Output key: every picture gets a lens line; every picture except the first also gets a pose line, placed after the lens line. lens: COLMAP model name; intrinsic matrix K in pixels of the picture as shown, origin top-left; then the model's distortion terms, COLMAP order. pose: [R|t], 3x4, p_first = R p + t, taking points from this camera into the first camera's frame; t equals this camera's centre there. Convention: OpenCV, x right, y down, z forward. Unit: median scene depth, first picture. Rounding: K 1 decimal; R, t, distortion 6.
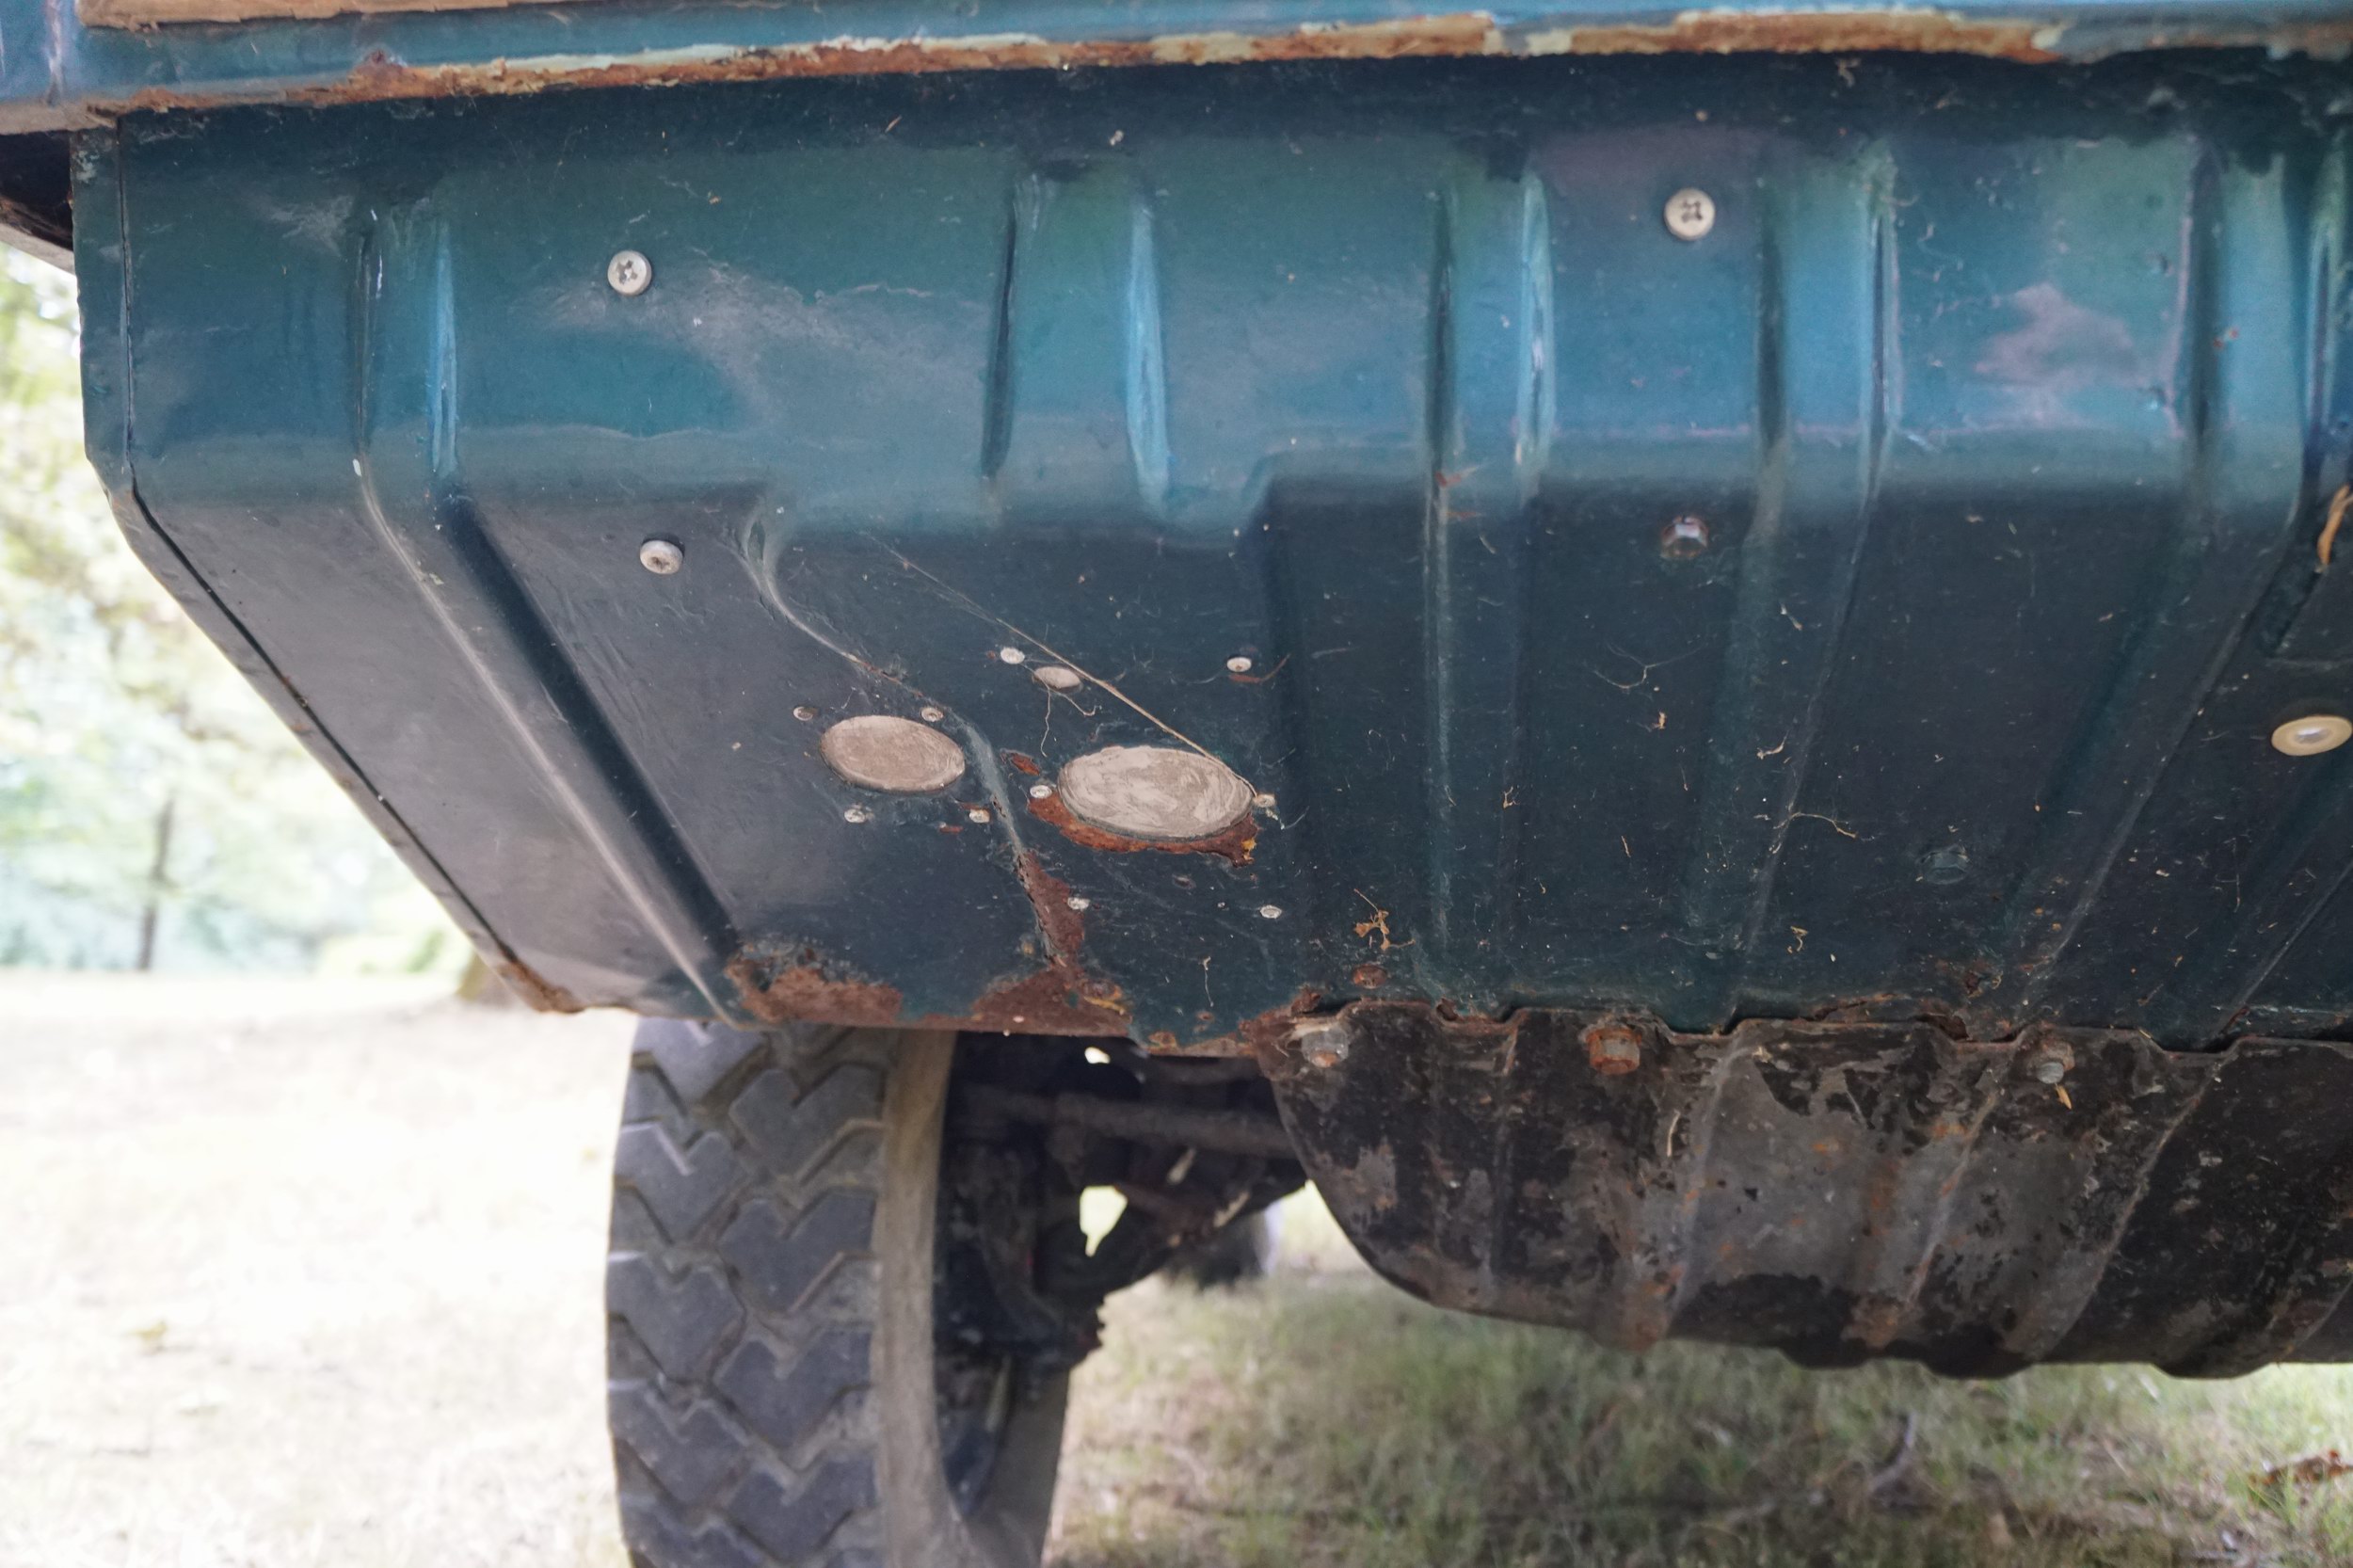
lens RADIAL K [[2085.2, 0, 1171.7], [0, 2085.2, 777.3], [0, 0, 1]] dist [-0.138617, 0.143207]
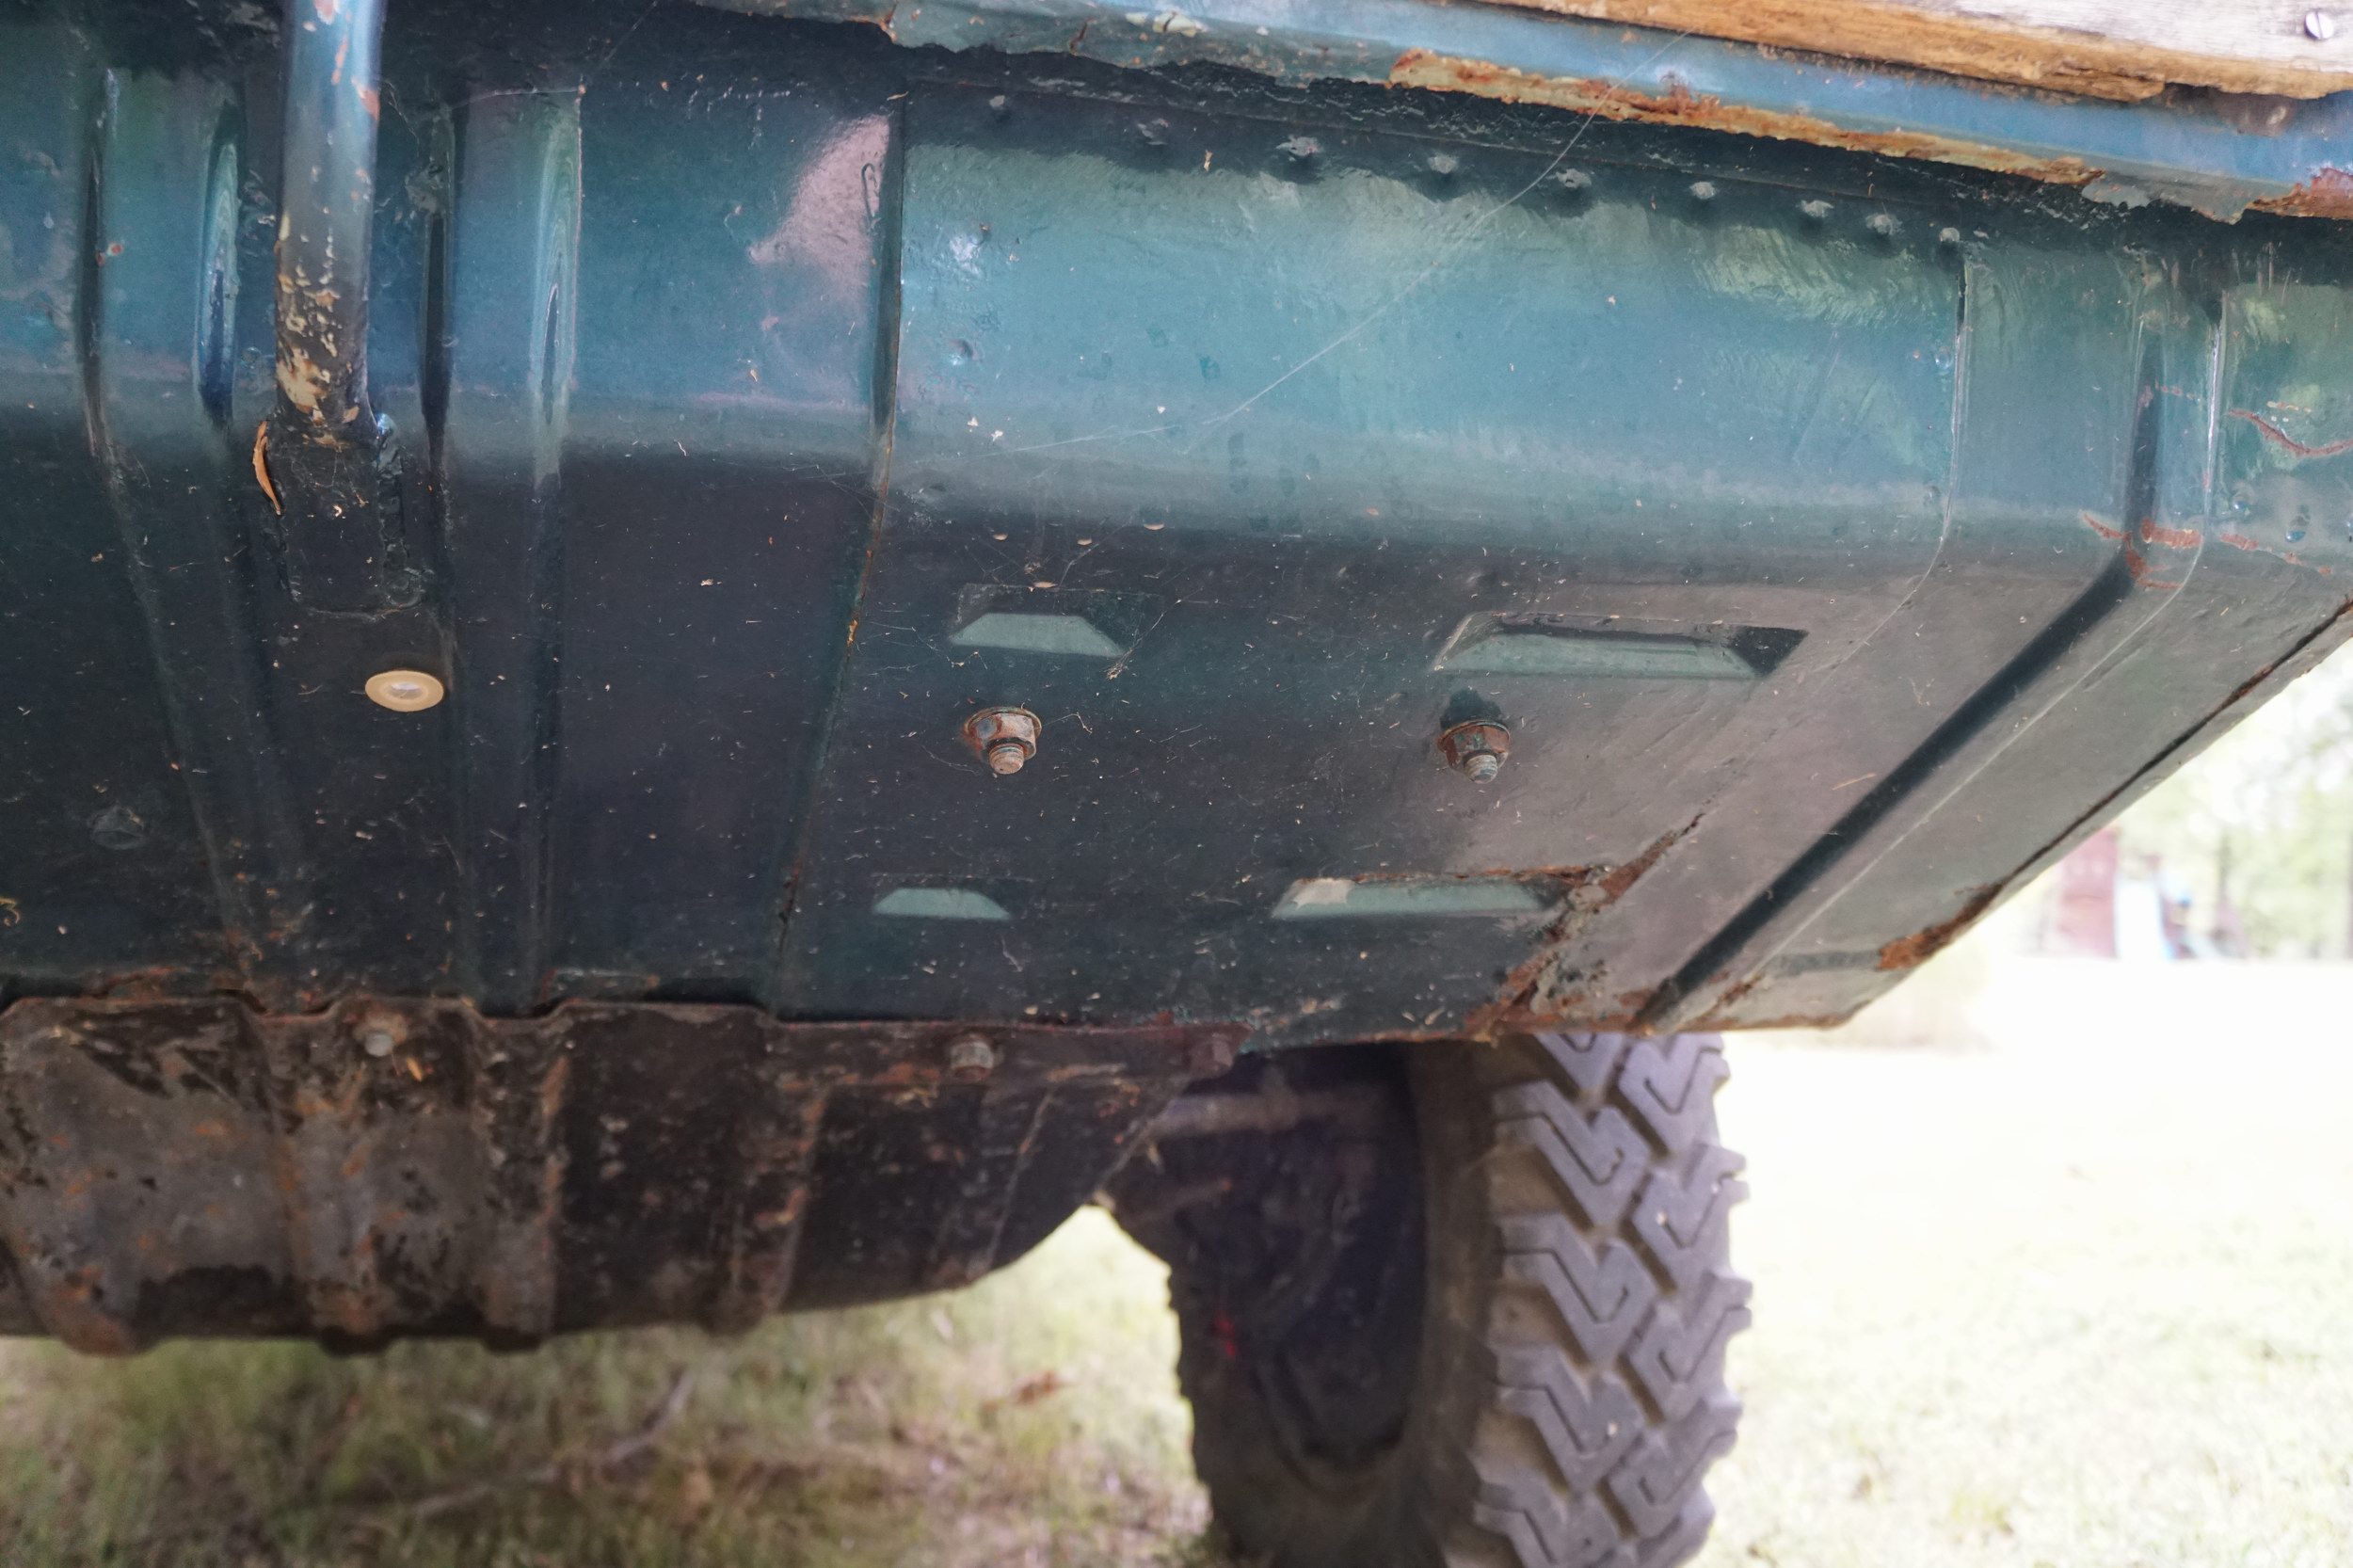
lens RADIAL K [[2085.2, 0, 1173.1], [0, 2085.2, 787.9], [0, 0, 1]] dist [-0.138617, 0.143207]
pose [[0.901041, -0.000934, 0.433732, 0.306916], [-0.008407, 0.999772, 0.019618, 0.002194], [-0.433652, -0.021323, 0.900828, -0.021630]]
